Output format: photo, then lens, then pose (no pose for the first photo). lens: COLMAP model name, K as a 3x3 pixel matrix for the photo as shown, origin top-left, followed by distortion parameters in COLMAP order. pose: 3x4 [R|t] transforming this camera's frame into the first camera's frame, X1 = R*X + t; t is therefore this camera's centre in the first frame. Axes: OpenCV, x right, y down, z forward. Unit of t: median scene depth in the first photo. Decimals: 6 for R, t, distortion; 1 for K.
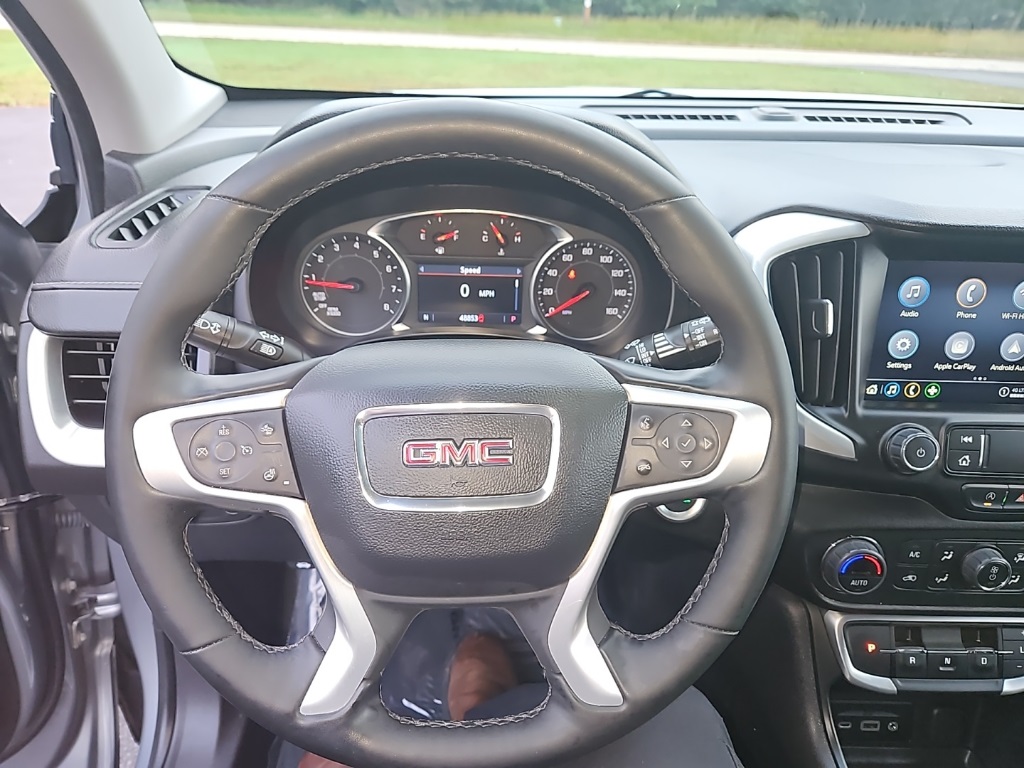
lens RADIAL K [[696.2, 0, 509.4], [0, 696.2, 388.8], [0, 0, 1]] dist [0.060990, -0.058189]
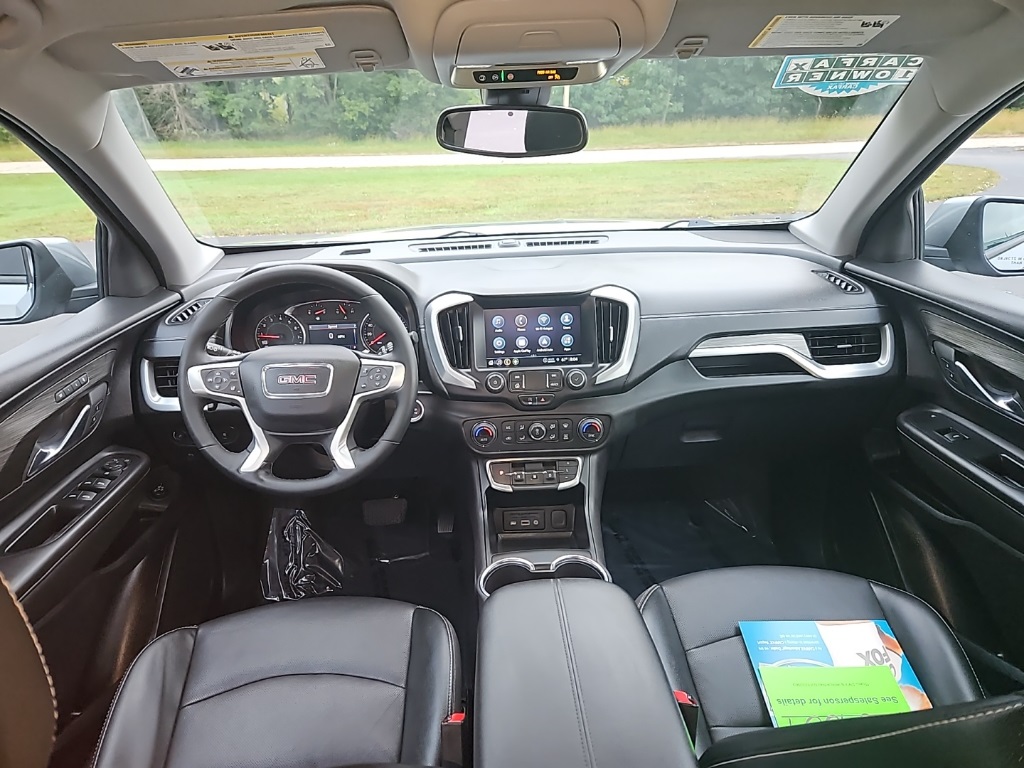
lens RADIAL K [[681.3, 0, 515.6], [0, 681.3, 380.1], [0, 0, 1]] dist [0.068105, -0.069310]
pose [[0.997963, -0.063759, -0.002145, 0.602202], [0.062872, 0.988670, -0.136303, 0.385265], [0.010812, 0.135890, 0.990665, -1.309382]]
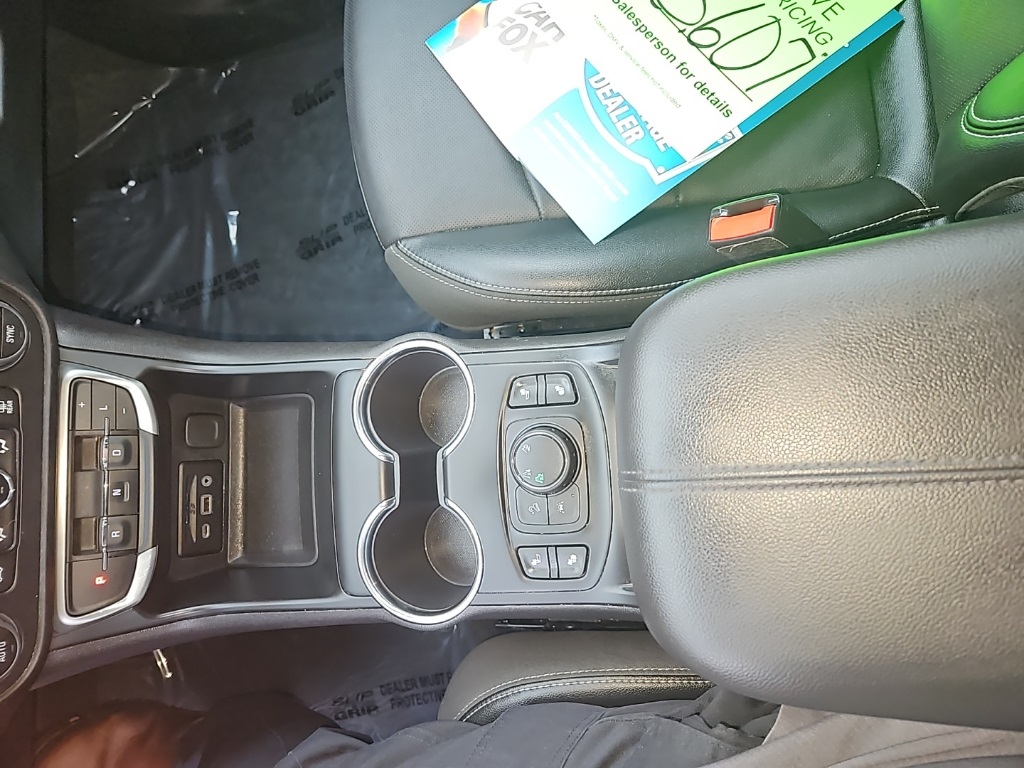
lens RADIAL K [[695.6, 0, 515.8], [0, 695.6, 380.5], [0, 0, 1]] dist [0.058694, -0.053569]
pose [[-0.037080, -0.997678, 0.057128, 0.715859], [0.733813, 0.011621, 0.679252, 0.148928], [-0.678338, 0.067108, 0.731679, -0.019617]]
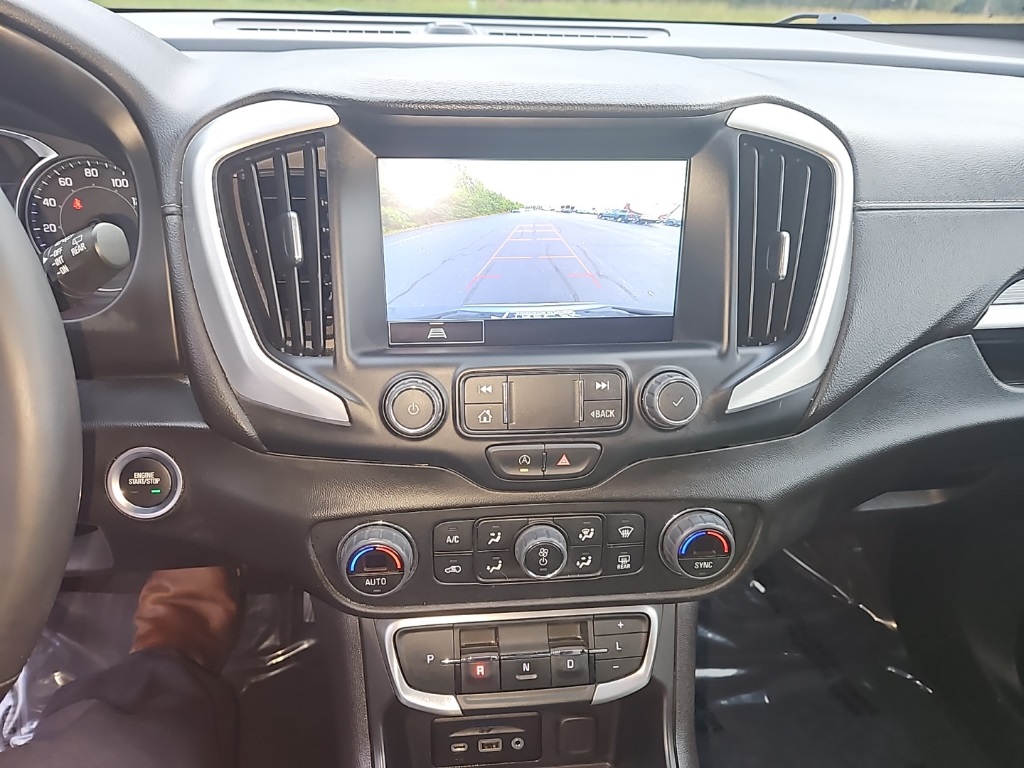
lens RADIAL K [[696.2, 0, 509.4], [0, 696.2, 388.8], [0, 0, 1]] dist [0.060990, -0.058189]
pose [[0.995373, -0.049398, 0.082411, 0.569558], [0.047941, 0.998658, 0.019576, 0.053498], [-0.083268, -0.015535, 0.996406, 0.217405]]
